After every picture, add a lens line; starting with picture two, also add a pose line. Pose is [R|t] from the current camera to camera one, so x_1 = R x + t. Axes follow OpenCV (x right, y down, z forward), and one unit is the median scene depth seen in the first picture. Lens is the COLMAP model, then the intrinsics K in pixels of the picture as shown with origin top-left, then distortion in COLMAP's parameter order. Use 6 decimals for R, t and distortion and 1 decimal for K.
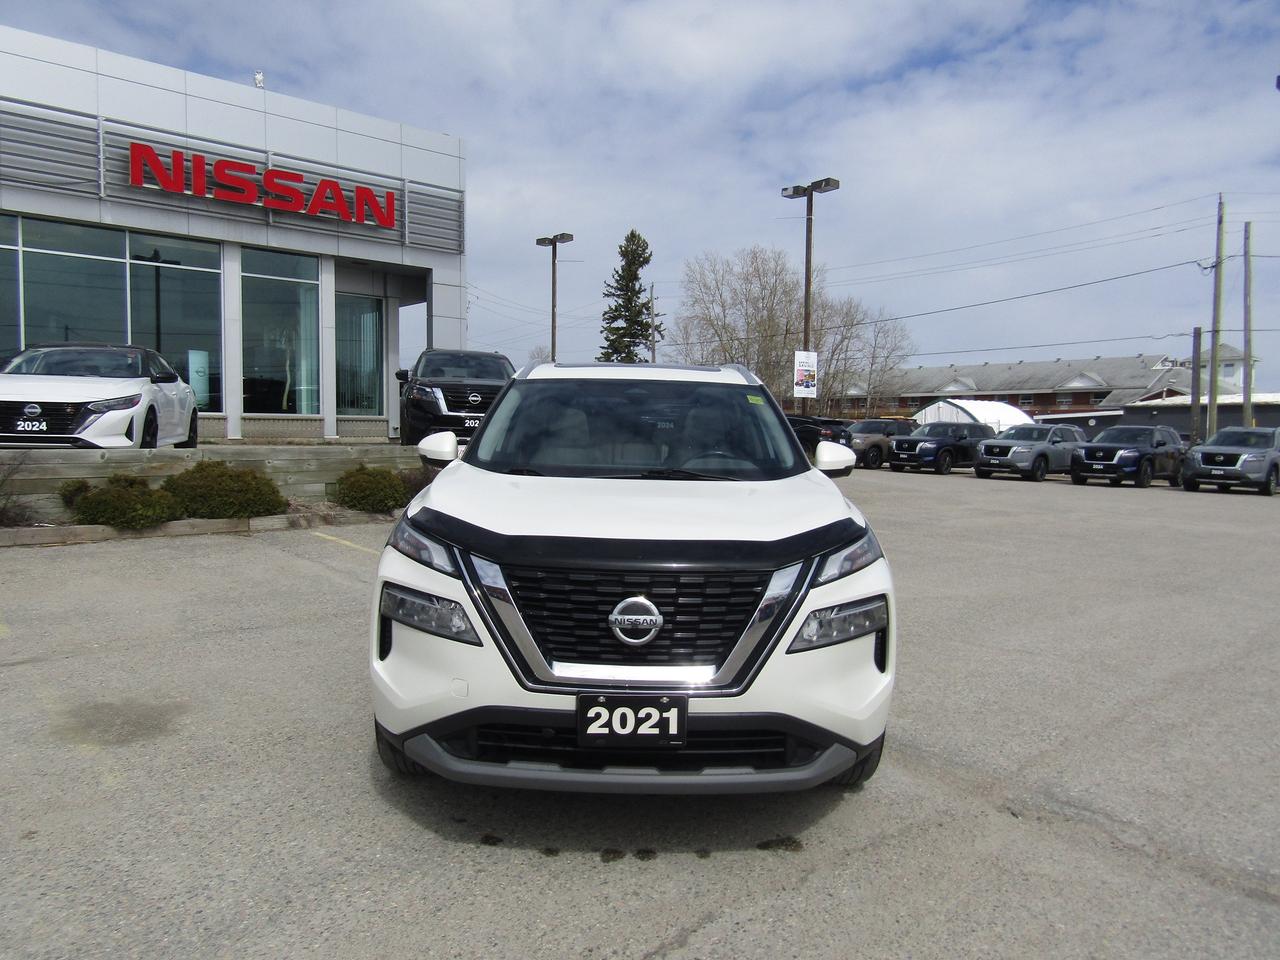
lens RADIAL K [[915.8, 0, 640.0], [0, 915.8, 480.0], [0, 0, 1]] dist [-0.001868, -0.000221]
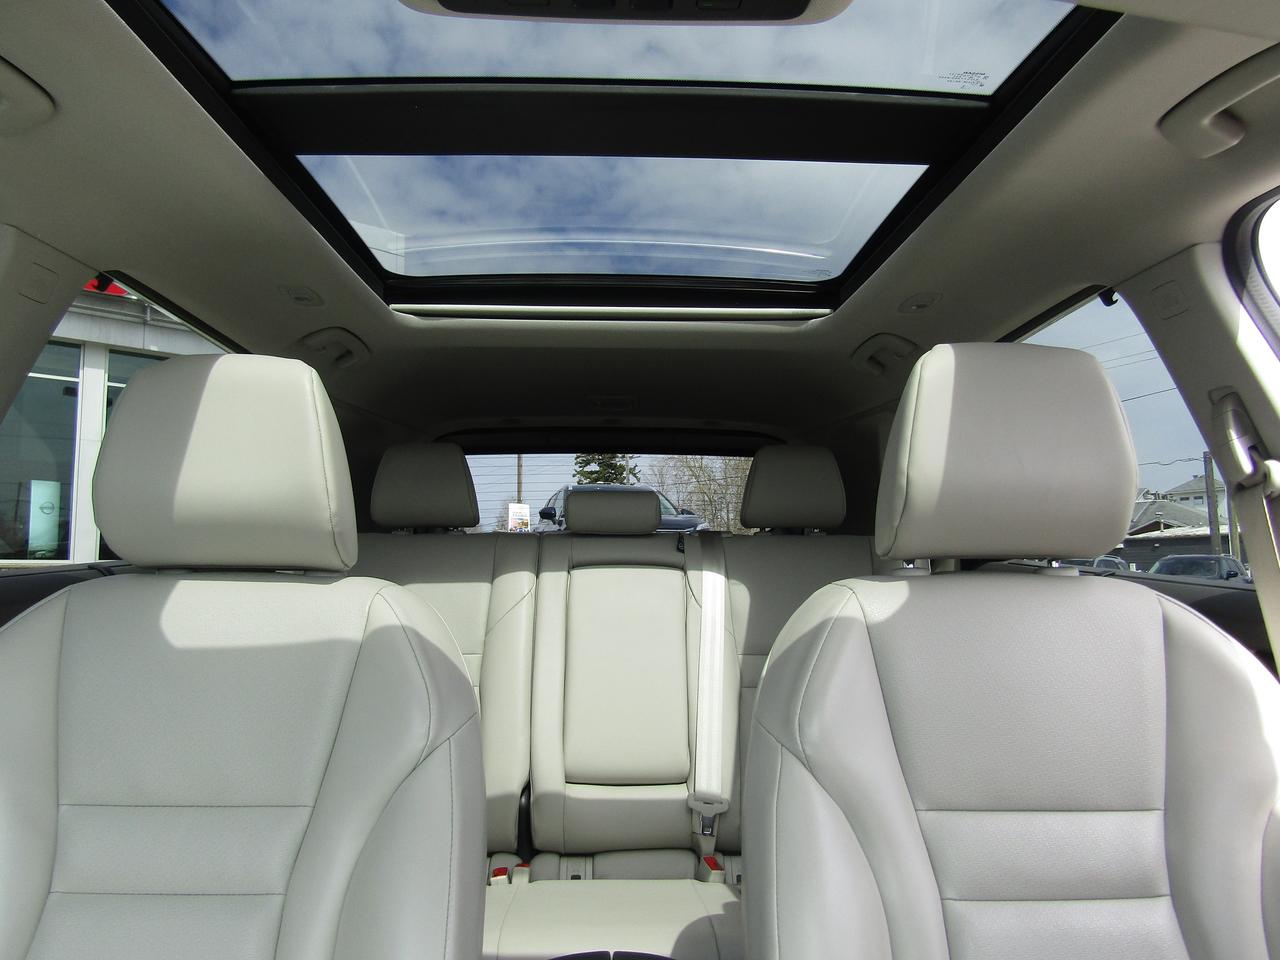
lens RADIAL K [[915.8, 0, 640.0], [0, 915.8, 480.0], [0, 0, 1]] dist [-0.001868, -0.000221]
pose [[0.999339, -0.022084, 0.028892, -0.002224], [0.026444, 0.986685, -0.160479, -0.004097], [-0.024963, 0.161137, 0.986616, 0.158118]]
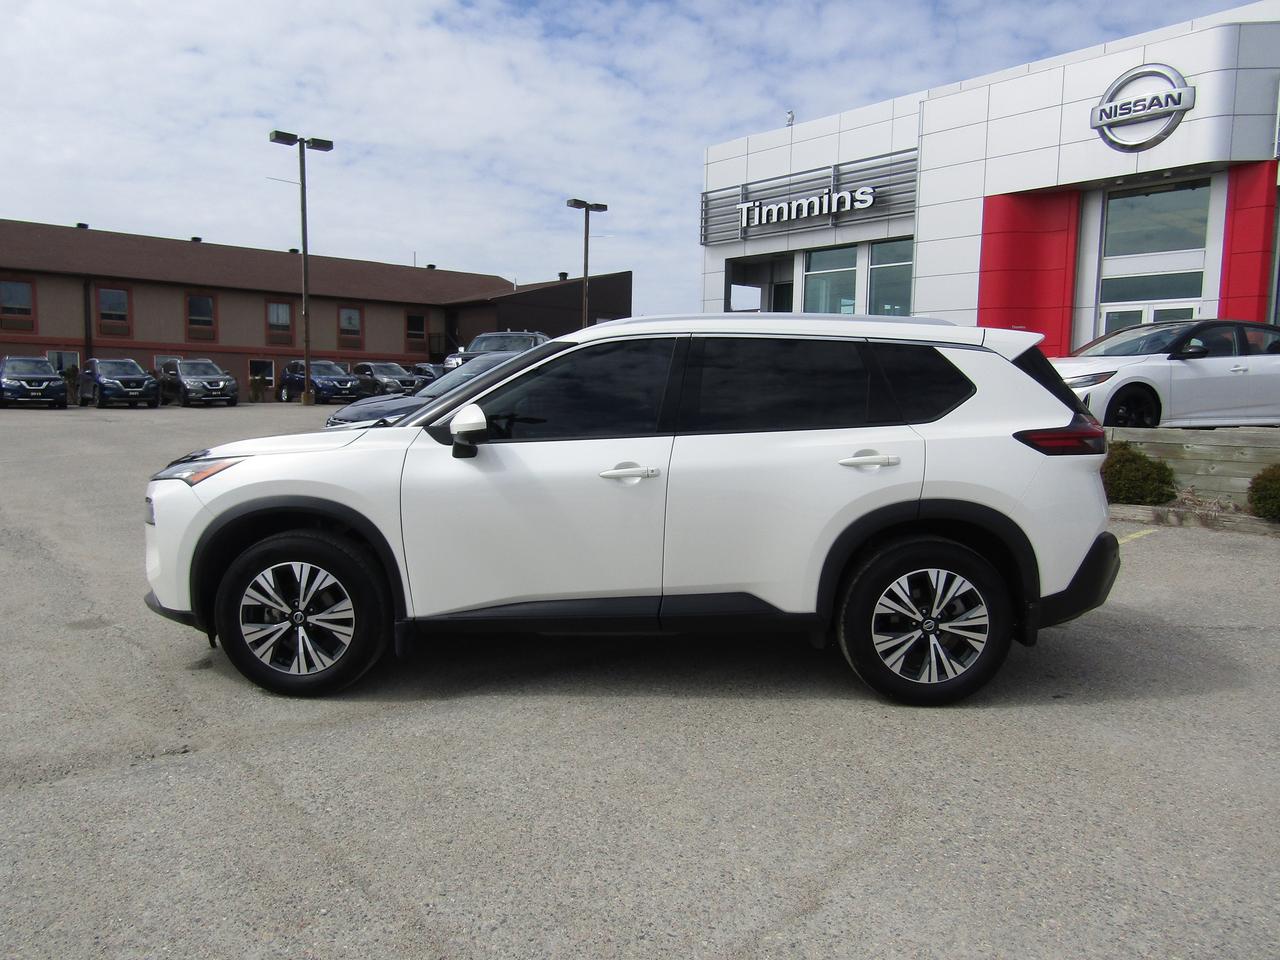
lens RADIAL K [[899.4, 0, 640.0], [0, 899.4, 480.0], [0, 0, 1]] dist [0.052229, -0.000122]
pose [[-0.044990, 0.090783, -0.994854, 0.498819], [-0.070253, 0.993109, 0.093800, -0.034383], [0.996514, 0.074111, -0.038302, 0.541874]]
